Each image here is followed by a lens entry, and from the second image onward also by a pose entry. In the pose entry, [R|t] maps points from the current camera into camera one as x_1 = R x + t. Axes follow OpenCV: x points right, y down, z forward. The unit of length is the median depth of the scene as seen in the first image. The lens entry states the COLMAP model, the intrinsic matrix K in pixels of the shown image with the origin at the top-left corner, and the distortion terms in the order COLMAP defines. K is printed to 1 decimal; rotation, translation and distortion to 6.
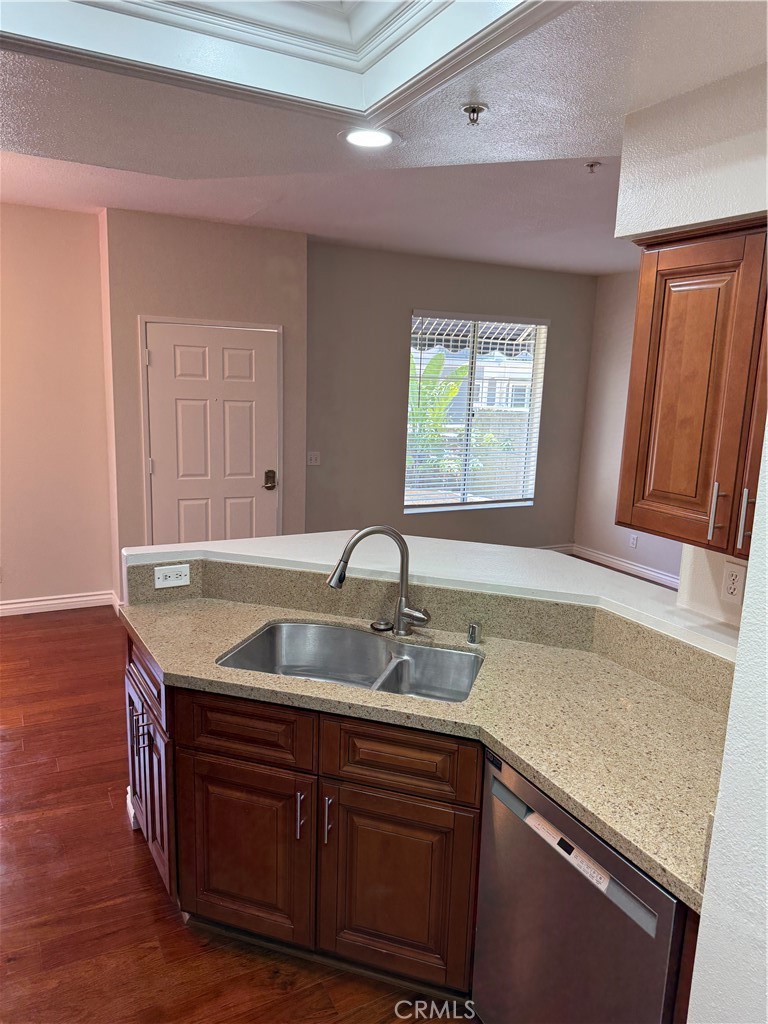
lens RADIAL K [[721.9, 0, 374.8], [0, 721.9, 513.8], [0, 0, 1]] dist [0.075276, -0.085967]
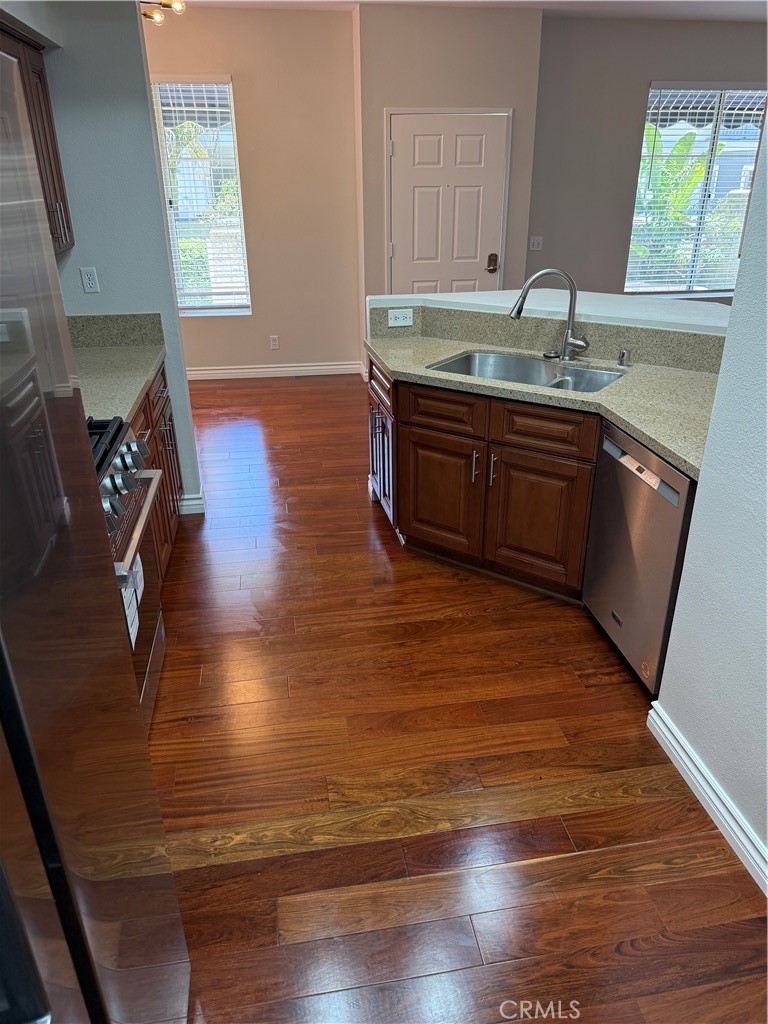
lens RADIAL K [[721.9, 0, 379.4], [0, 721.9, 515.3], [0, 0, 1]] dist [0.075276, -0.085967]
pose [[0.948070, 0.095384, -0.303421, 0.141516], [-0.019815, 0.969833, 0.242963, 0.125663], [0.317443, -0.224333, 0.921360, -0.374158]]
